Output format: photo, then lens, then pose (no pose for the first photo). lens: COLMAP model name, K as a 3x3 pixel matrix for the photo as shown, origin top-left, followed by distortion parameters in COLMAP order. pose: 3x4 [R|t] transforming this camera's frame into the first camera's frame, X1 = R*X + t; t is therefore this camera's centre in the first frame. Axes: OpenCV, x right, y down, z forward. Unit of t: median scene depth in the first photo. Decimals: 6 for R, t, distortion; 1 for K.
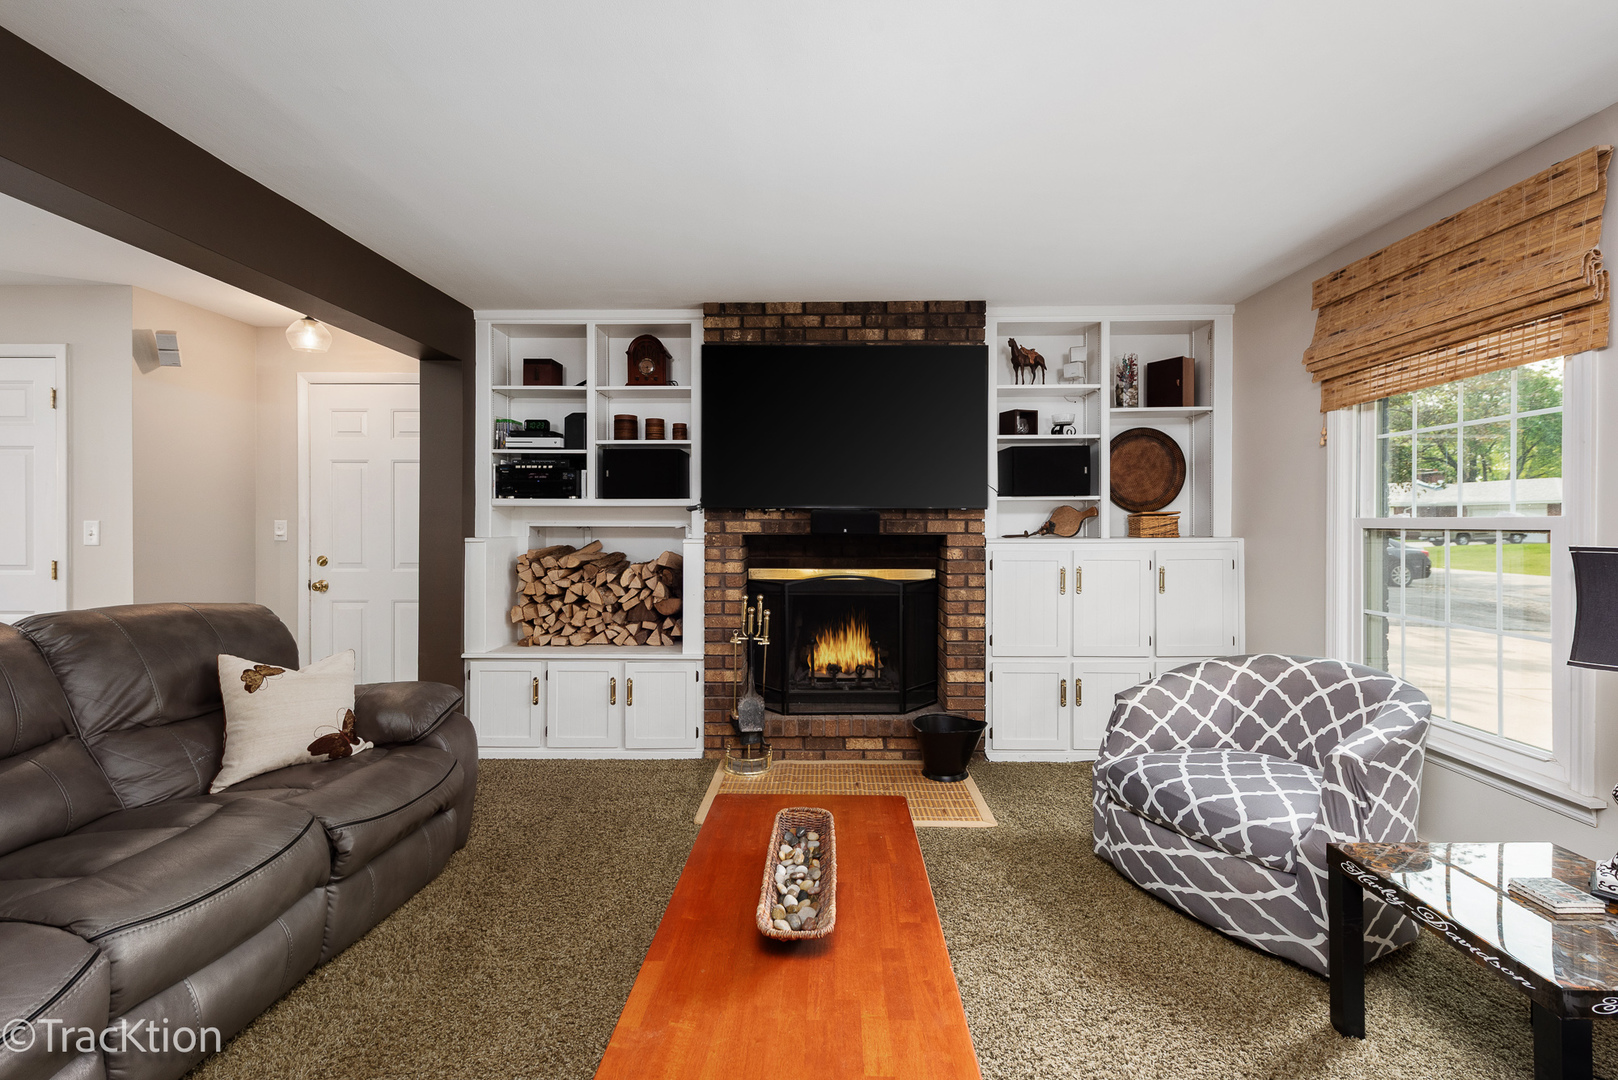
lens RADIAL K [[707.6, 0, 809.8], [0, 707.6, 524.6], [0, 0, 1]] dist [0.010053, -0.004361]
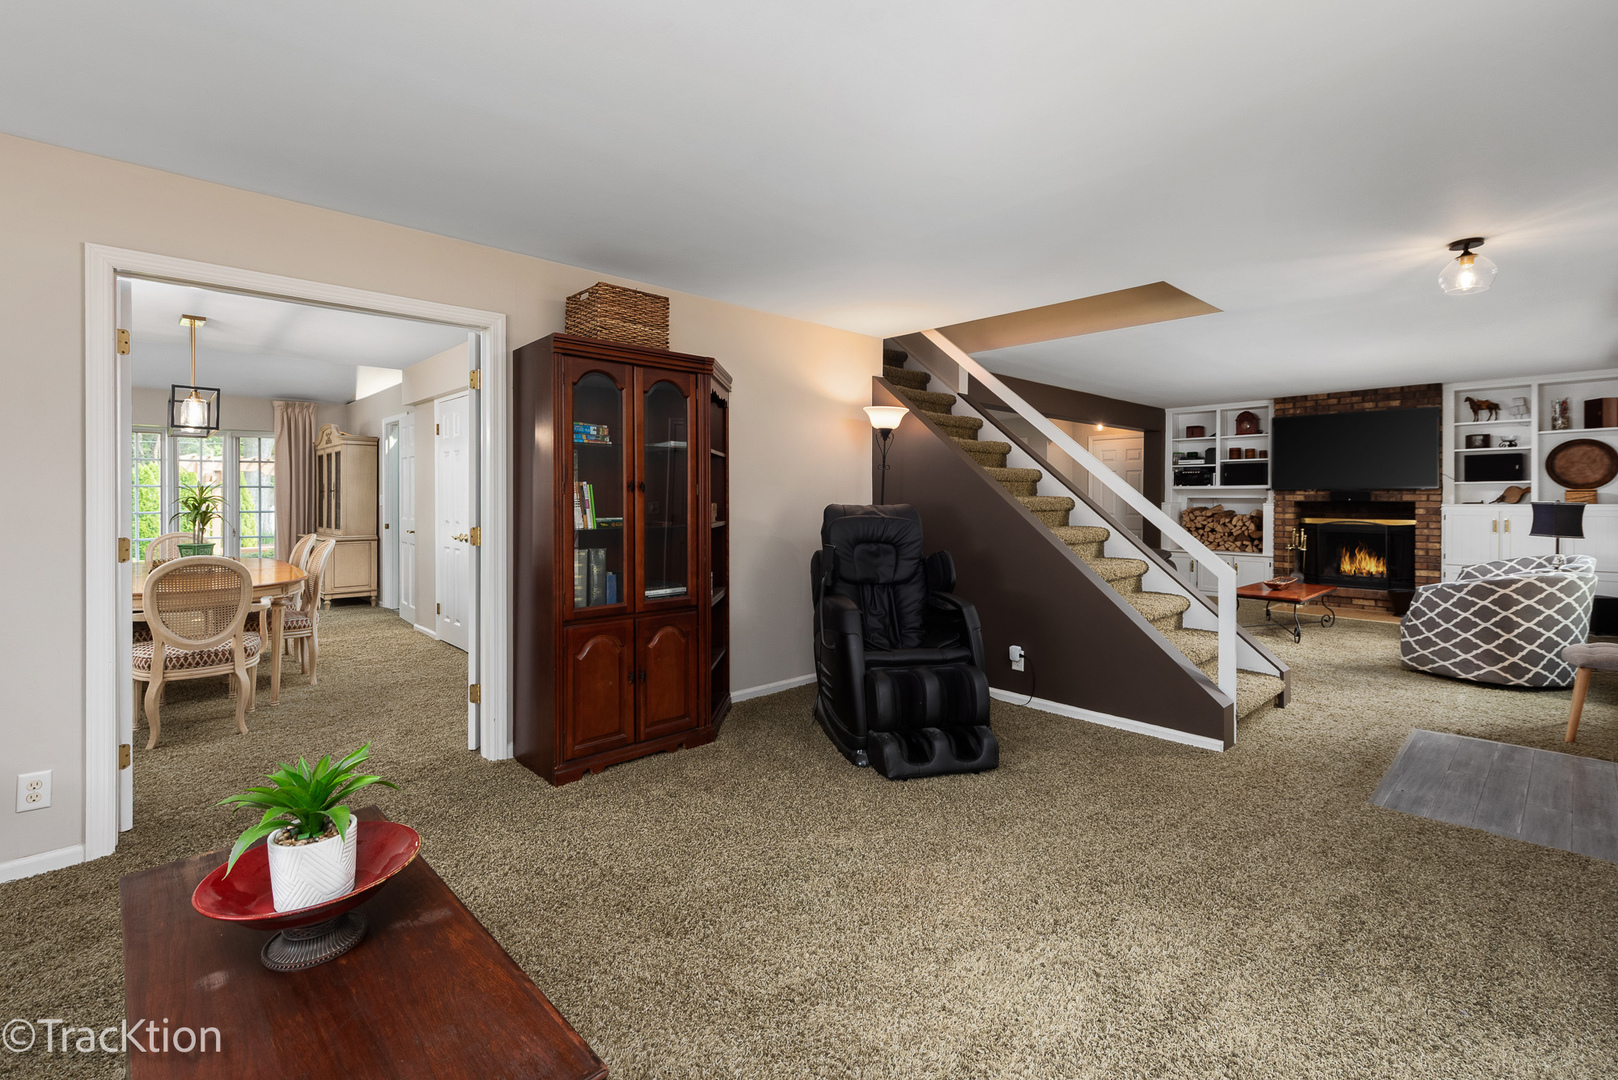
lens RADIAL K [[707.6, 0, 814.4], [0, 707.6, 502.6], [0, 0, 1]] dist [0.010053, -0.004361]
pose [[0.695756, 0.005282, -0.718258, 0.451323], [-0.002981, 0.999986, 0.004466, 0.012463], [0.718272, -0.000967, 0.695762, -1.601351]]
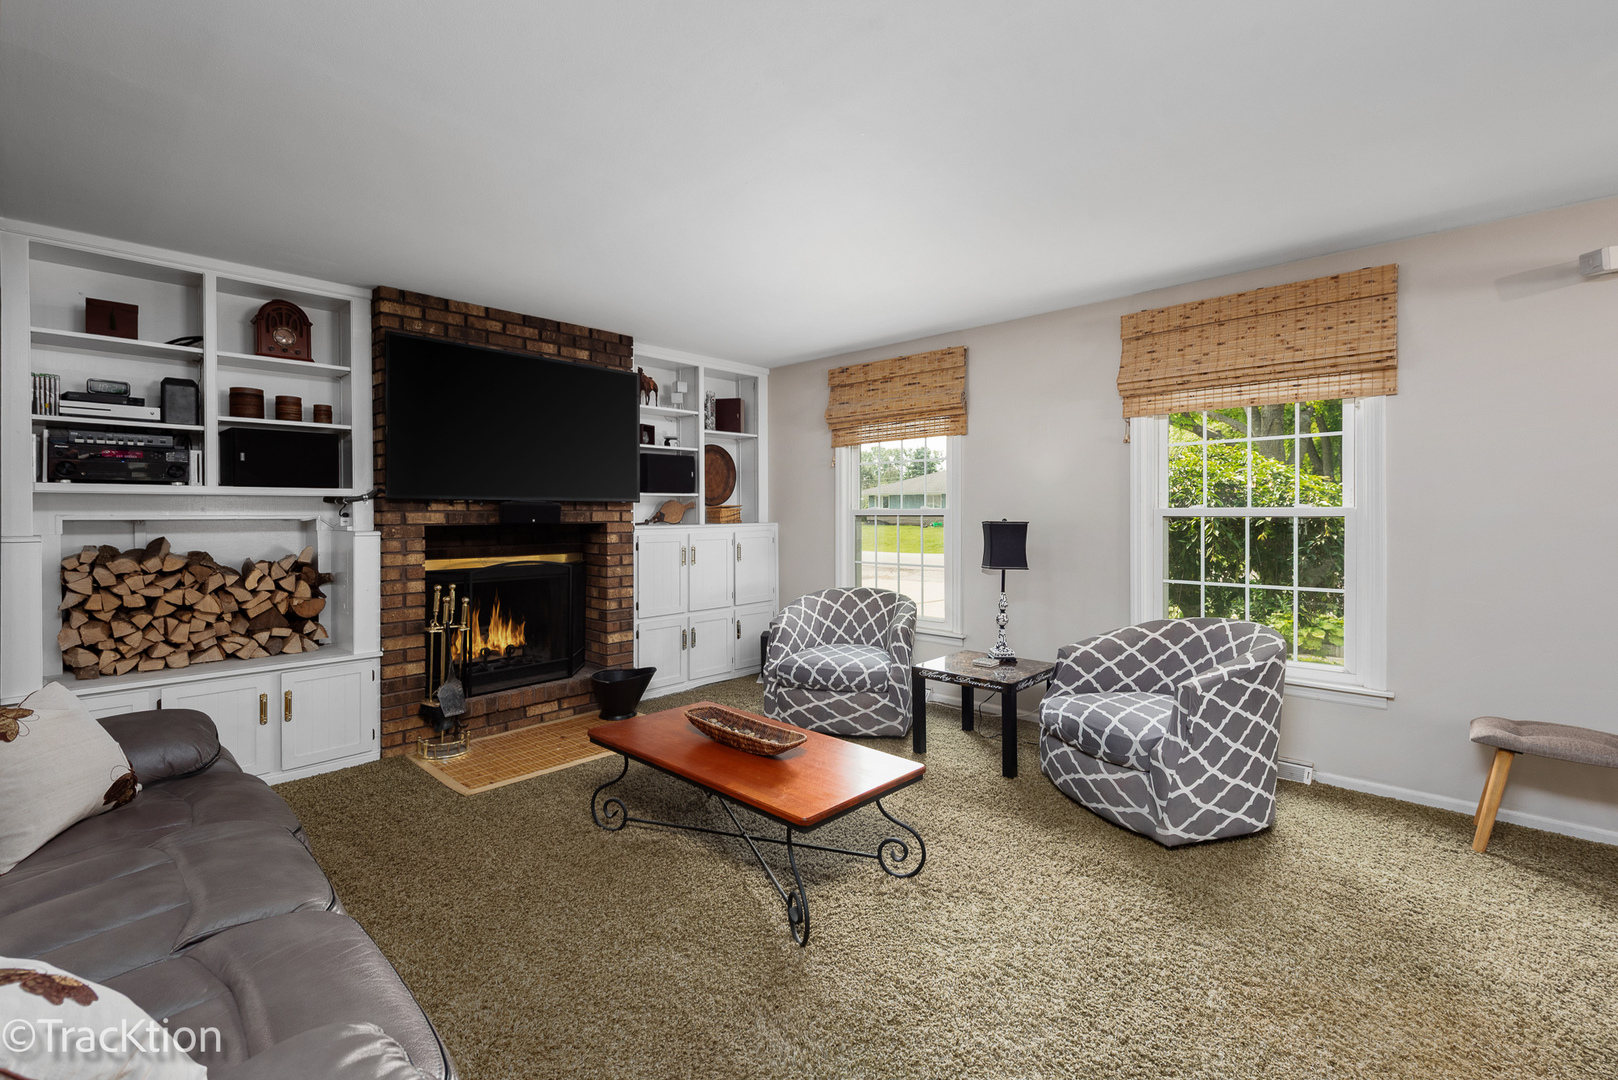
lens RADIAL K [[707.6, 0, 807.8], [0, 707.6, 521.2], [0, 0, 1]] dist [0.010053, -0.004361]
pose [[0.670559, -0.010722, 0.741778, -0.474659], [0.006561, 0.999942, 0.008522, 0.002544], [-0.741827, -0.000848, 0.670591, -0.075498]]
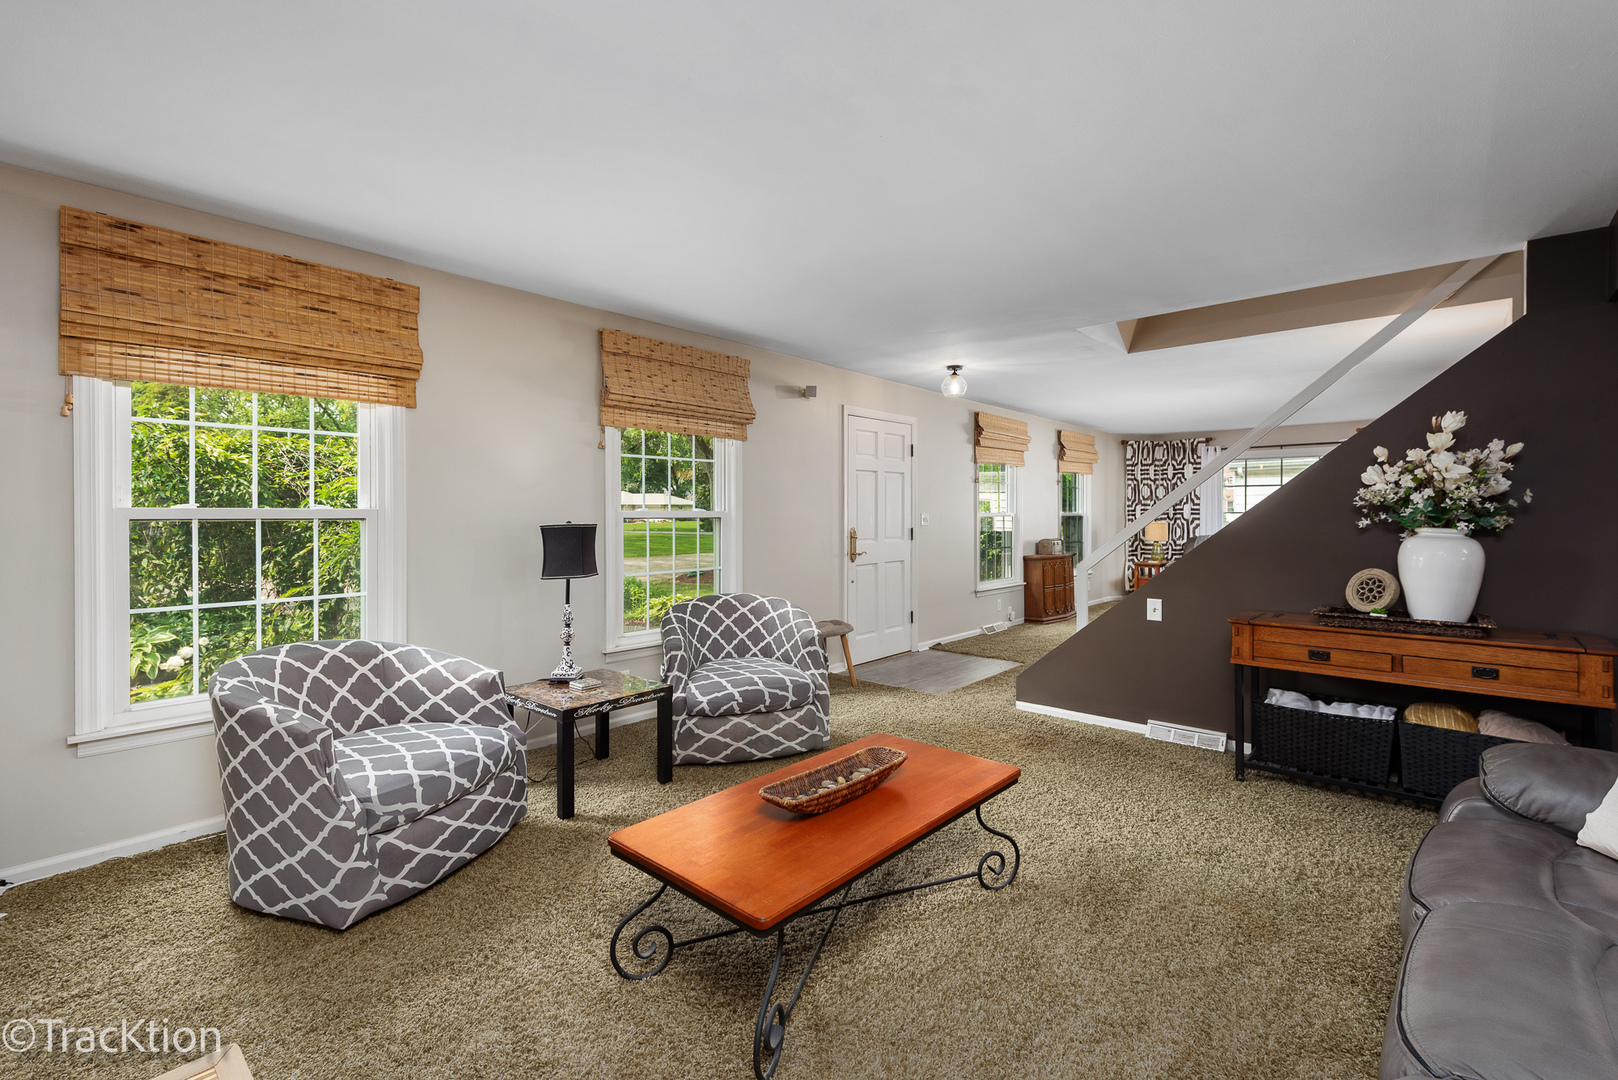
lens RADIAL K [[707.6, 0, 813.4], [0, 707.6, 525.2], [0, 0, 1]] dist [0.010053, -0.004361]
pose [[-0.763237, -0.012984, 0.645988, -0.355629], [0.002038, 0.999745, 0.022502, -0.005076], [-0.646115, 0.018491, -0.763016, 0.880523]]
